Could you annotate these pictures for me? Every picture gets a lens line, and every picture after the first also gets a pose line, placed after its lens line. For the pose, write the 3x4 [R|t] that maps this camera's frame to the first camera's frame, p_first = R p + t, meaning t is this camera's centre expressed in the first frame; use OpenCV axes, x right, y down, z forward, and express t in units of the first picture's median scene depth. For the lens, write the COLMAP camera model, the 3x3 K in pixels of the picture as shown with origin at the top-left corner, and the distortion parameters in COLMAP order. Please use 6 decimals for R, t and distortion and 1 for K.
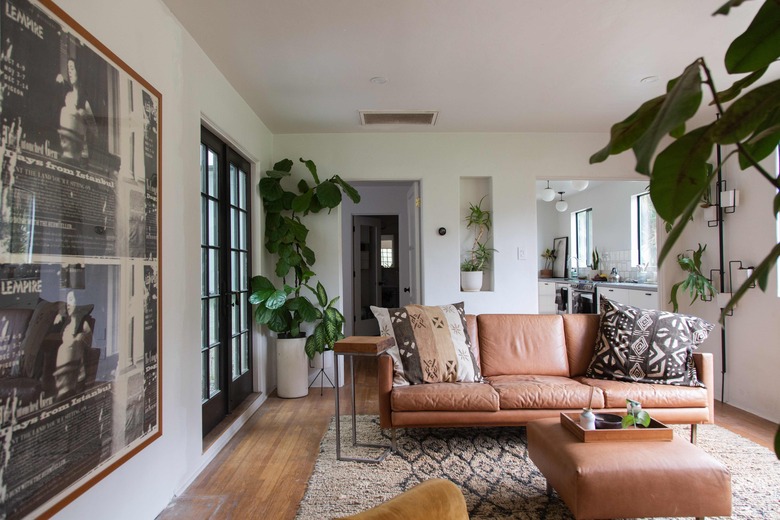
lens RADIAL K [[506.5, 0, 390.0], [0, 506.5, 260.0], [0, 0, 1]] dist [-0.006985, 0.000857]
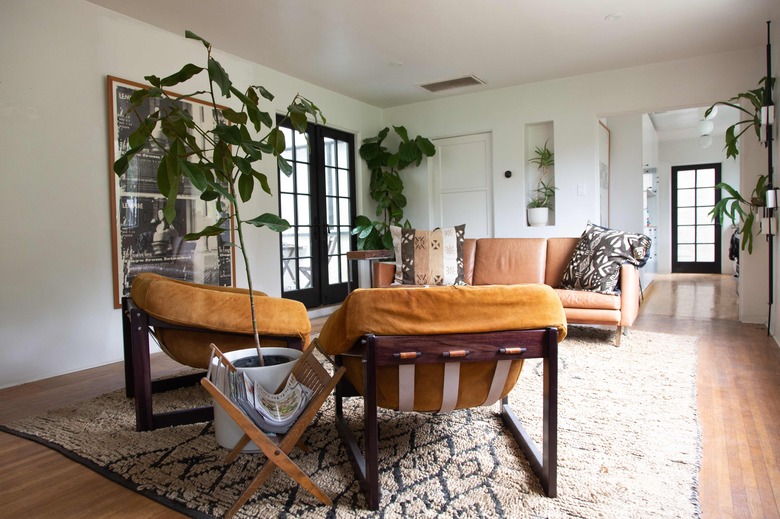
lens RADIAL K [[506.5, 0, 390.0], [0, 506.5, 259.5], [0, 0, 1]] dist [-0.006985, 0.000857]
pose [[0.841716, 0.019071, -0.539583, 0.592786], [0.022469, 0.997273, 0.070298, 0.059373], [0.539452, -0.071294, 0.838992, -0.150849]]
